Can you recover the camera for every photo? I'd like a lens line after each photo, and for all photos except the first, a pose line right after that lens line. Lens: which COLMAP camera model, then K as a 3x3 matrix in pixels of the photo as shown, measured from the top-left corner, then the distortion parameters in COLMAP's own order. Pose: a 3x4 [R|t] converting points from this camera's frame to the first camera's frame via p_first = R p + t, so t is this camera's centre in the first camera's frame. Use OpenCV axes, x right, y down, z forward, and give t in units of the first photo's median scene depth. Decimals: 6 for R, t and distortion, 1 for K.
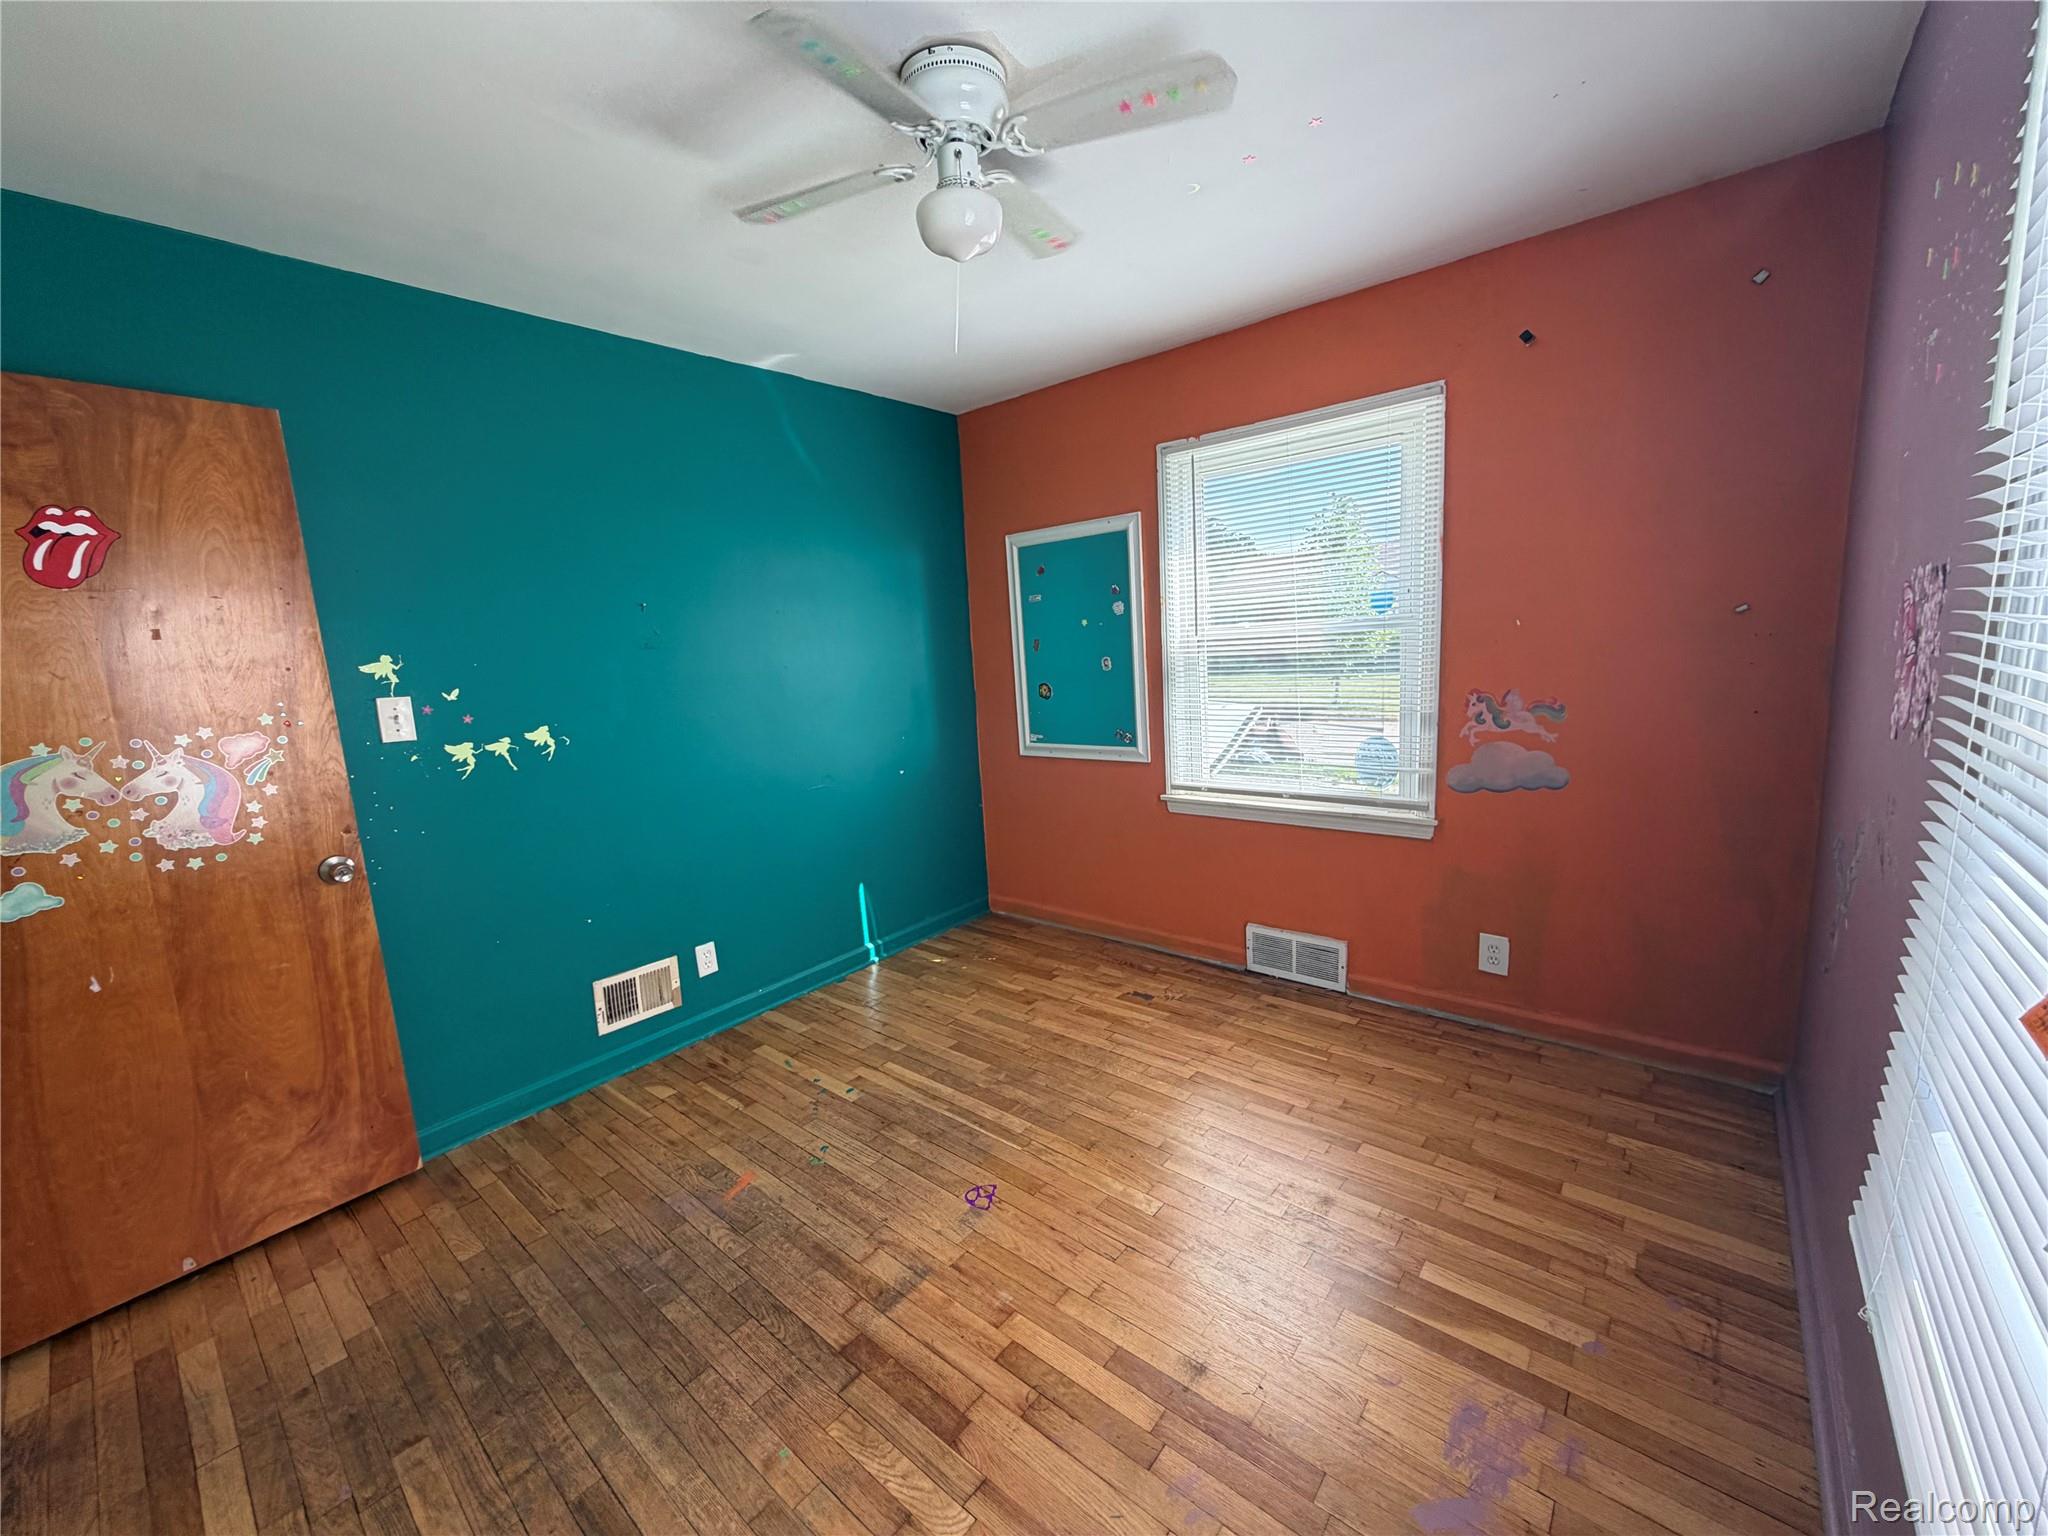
lens RADIAL K [[812.2, 0, 1019.2], [0, 812.2, 771.4], [0, 0, 1]] dist [-0.000408, -0.000543]
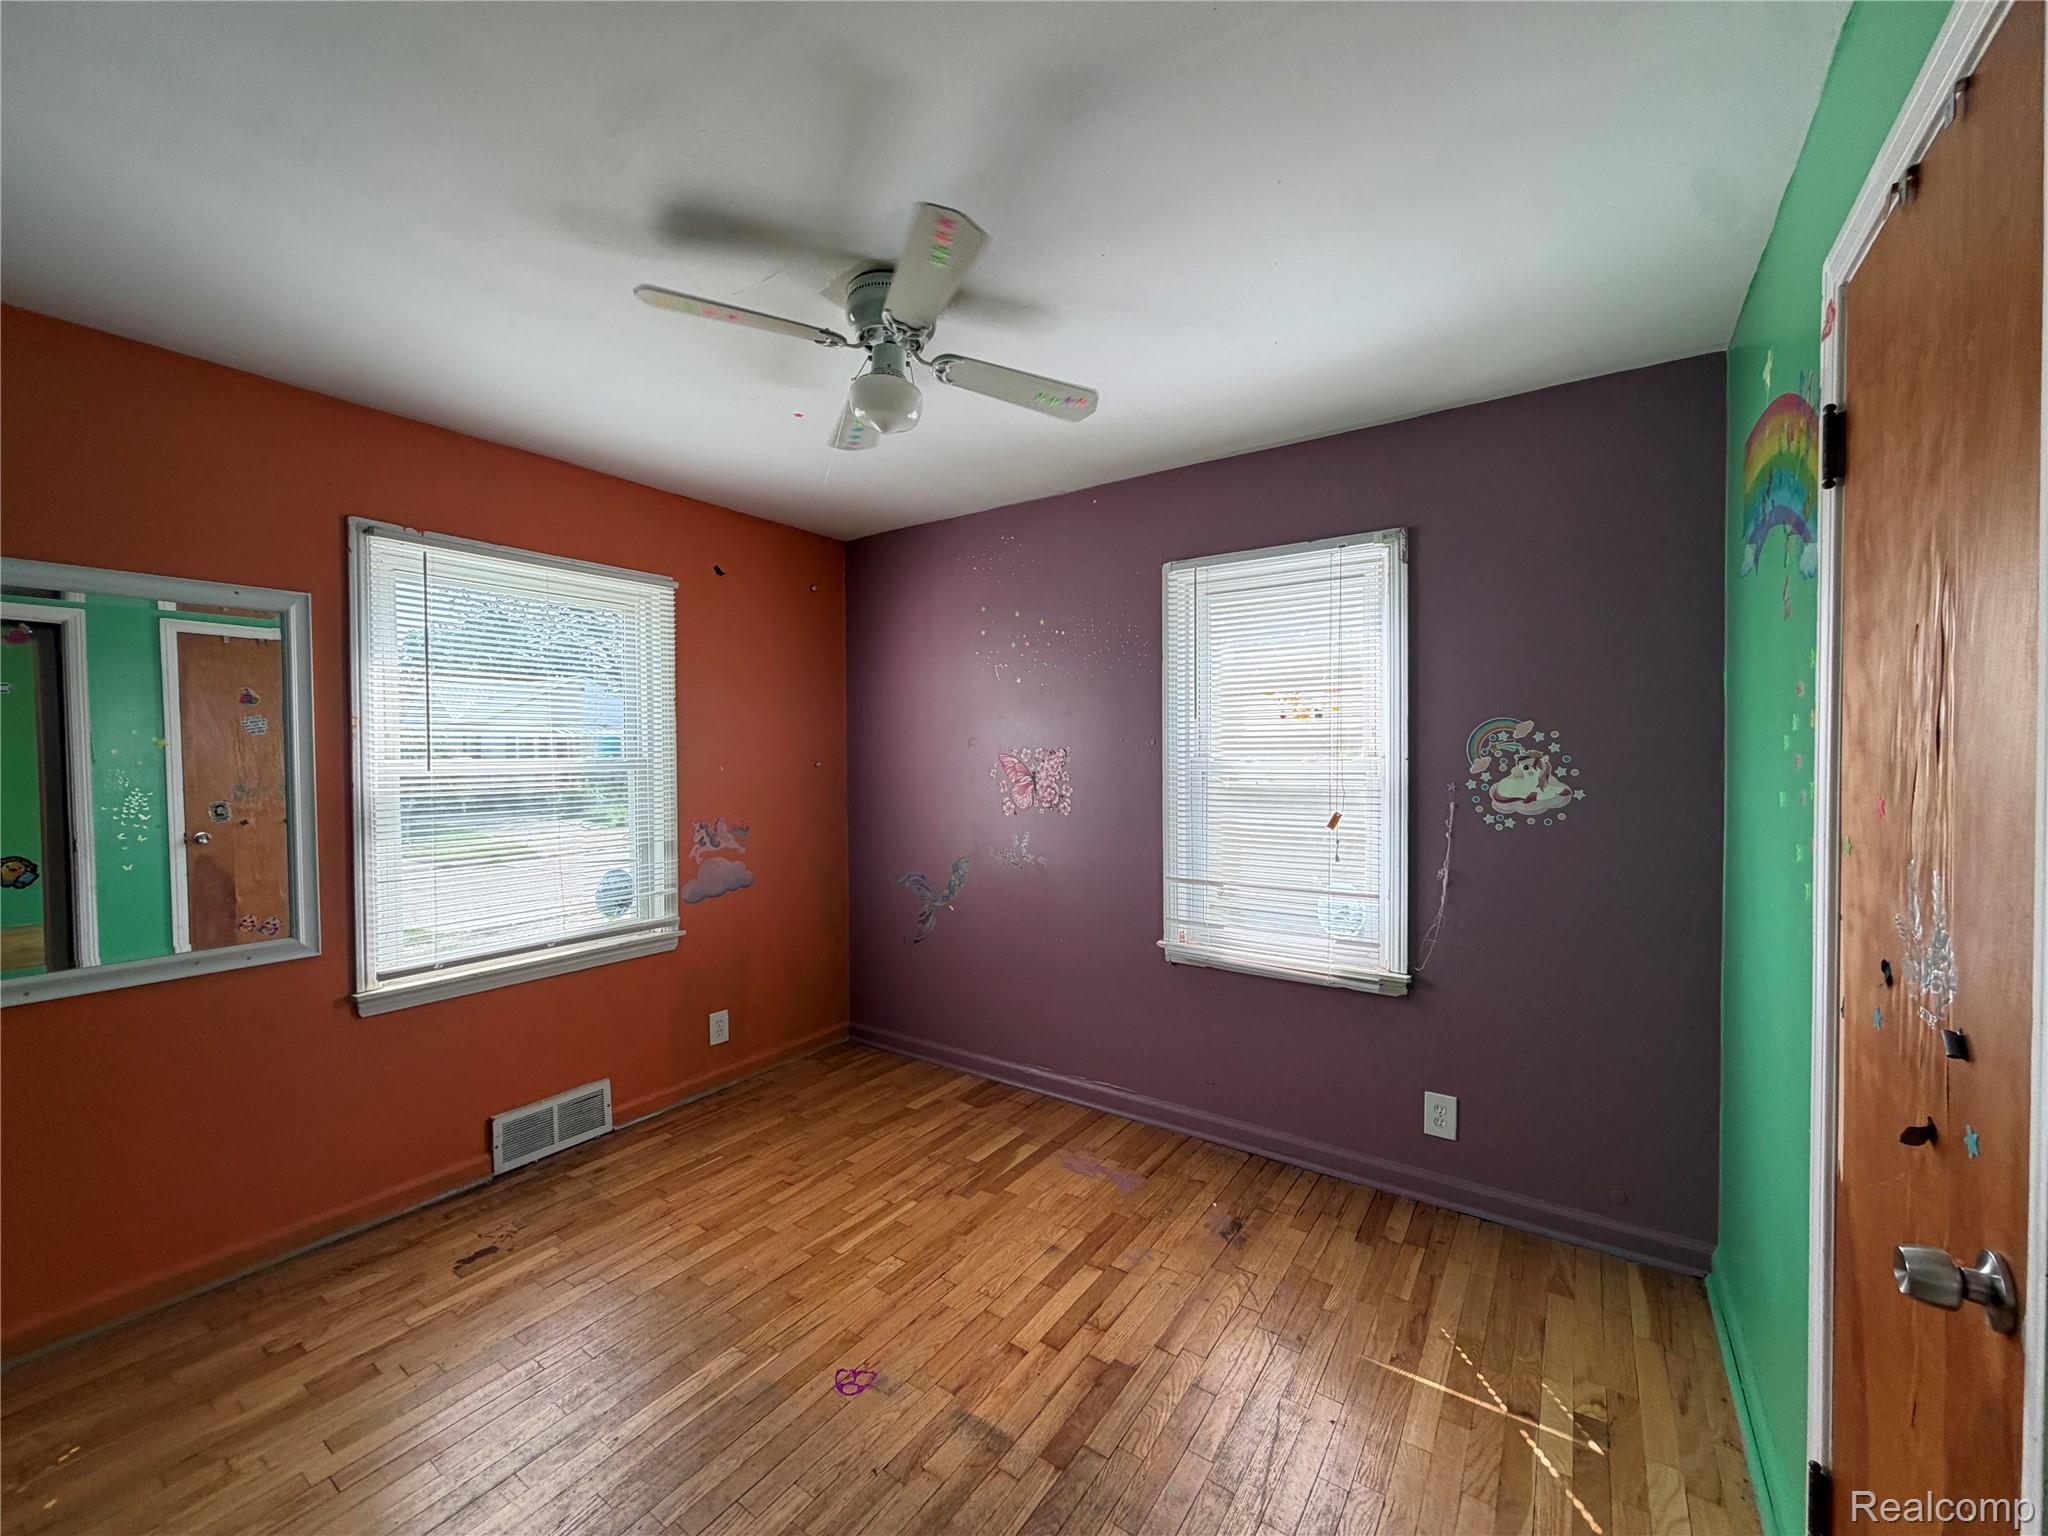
lens RADIAL K [[812.2, 0, 1020.0], [0, 812.2, 772.7], [0, 0, 1]] dist [-0.000408, -0.000543]
pose [[-0.096913, 0.036149, 0.994636, -0.743749], [0.172794, 0.984776, -0.018954, -0.061051], [-0.980179, 0.170030, -0.101684, 0.617046]]
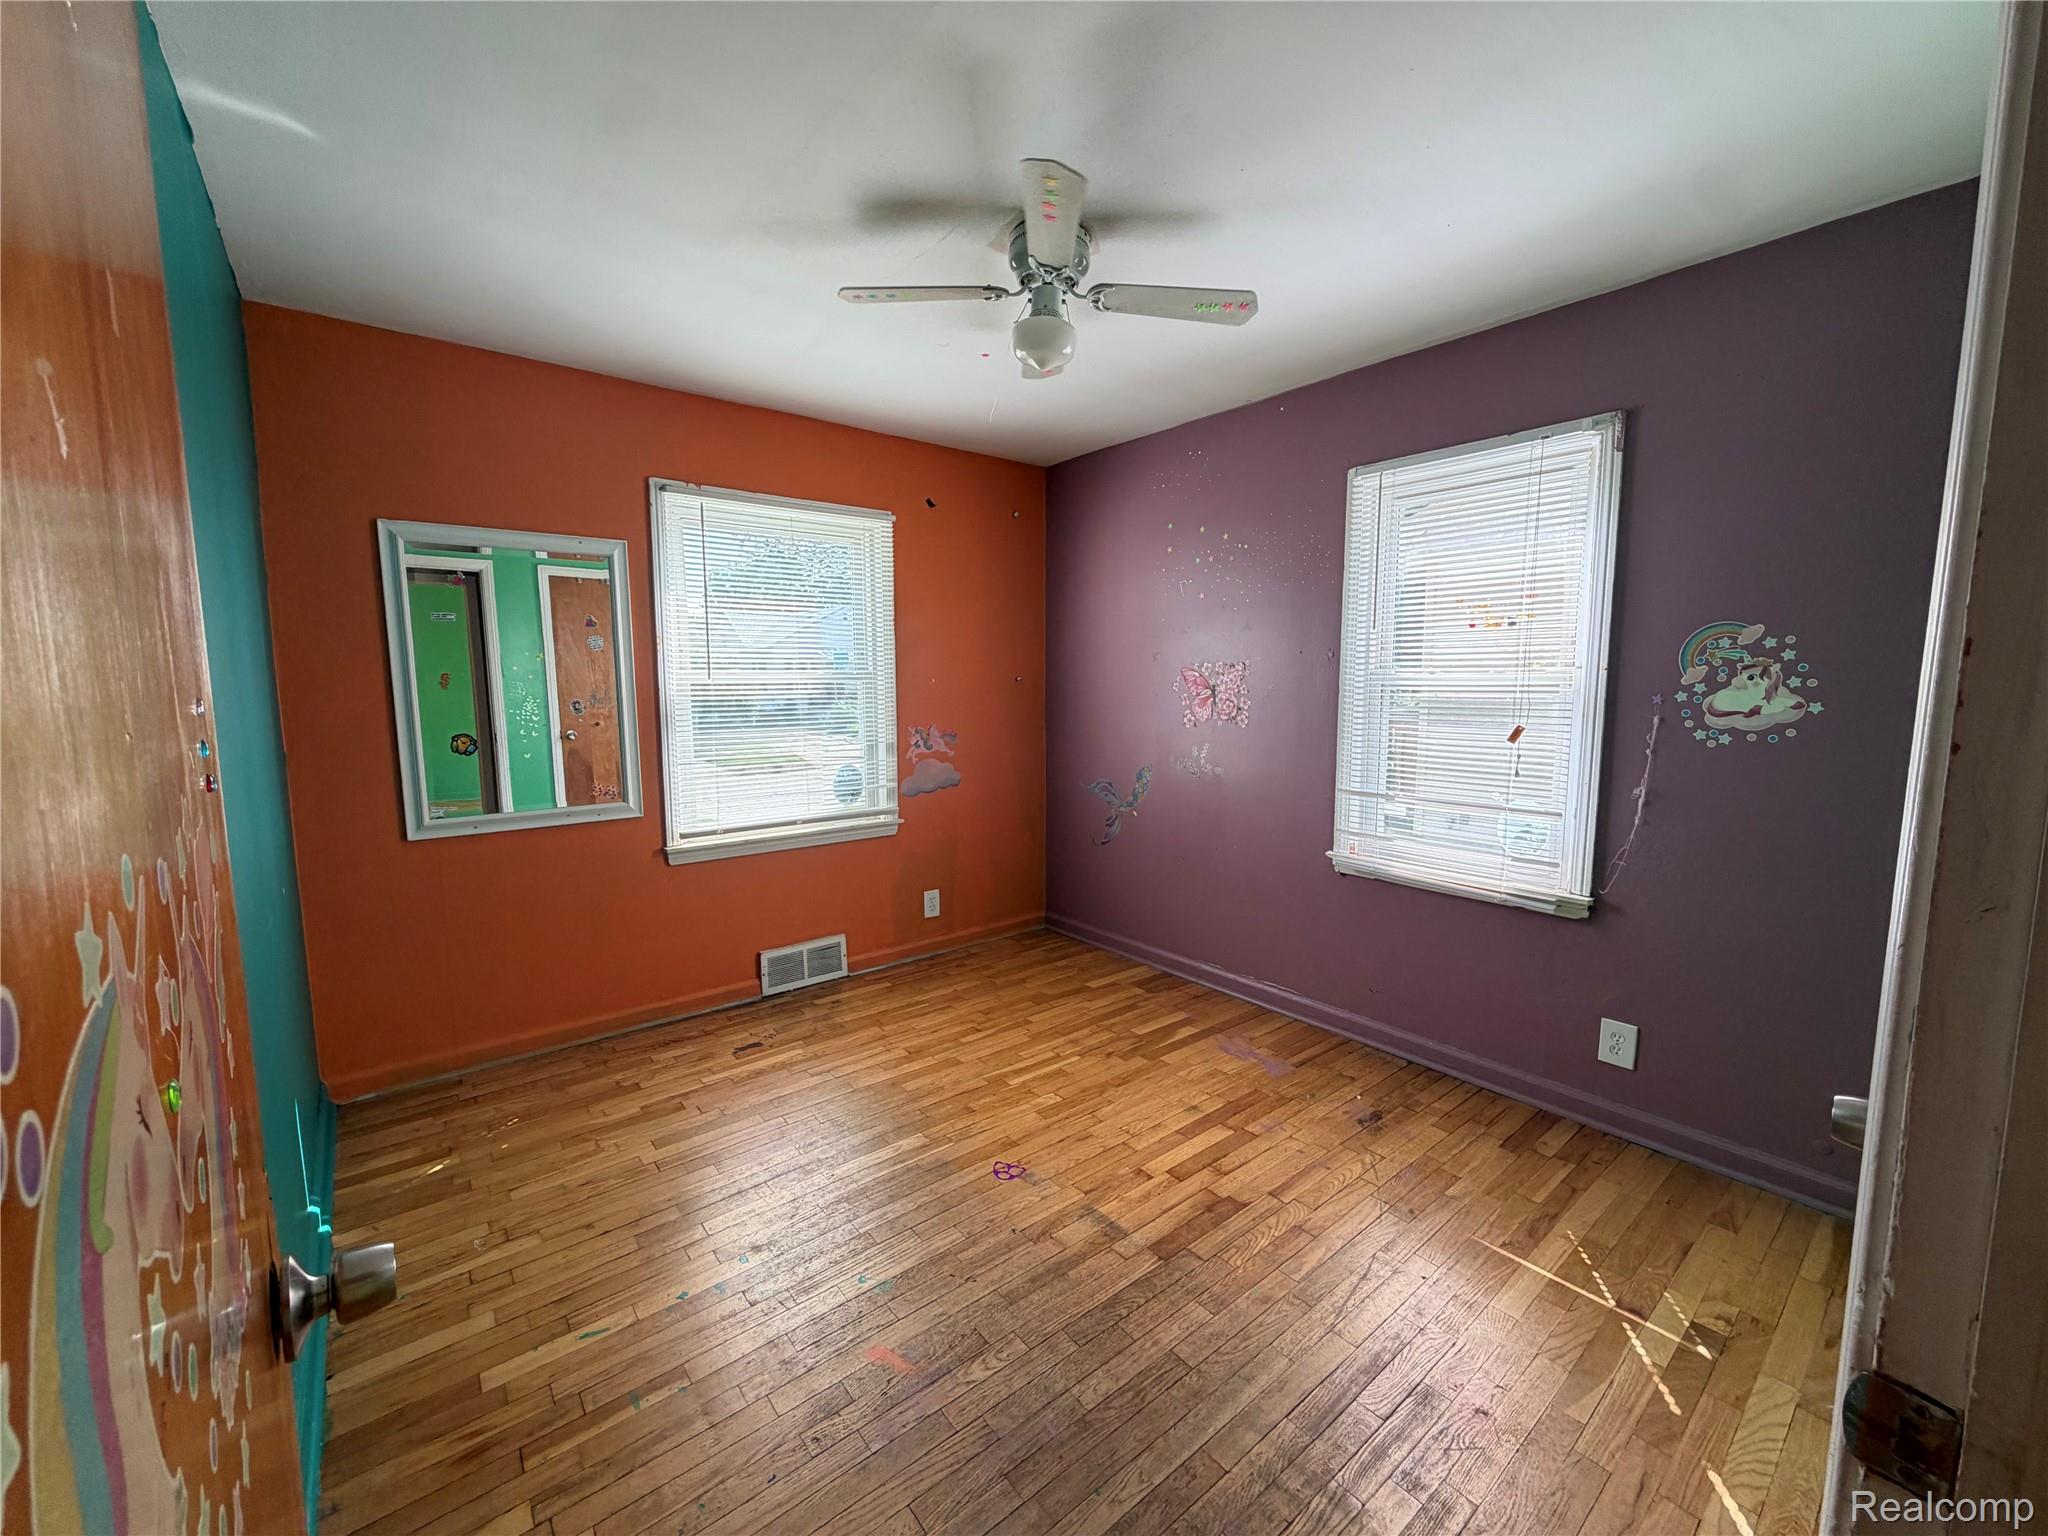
lens RADIAL K [[812.2, 0, 1019.5], [0, 812.2, 772.6], [0, 0, 1]] dist [-0.000408, -0.000543]
pose [[0.189354, -0.054319, 0.980405, -0.836143], [0.151700, 0.988099, 0.025446, -0.023965], [-0.970120, 0.143909, 0.195341, 0.535222]]
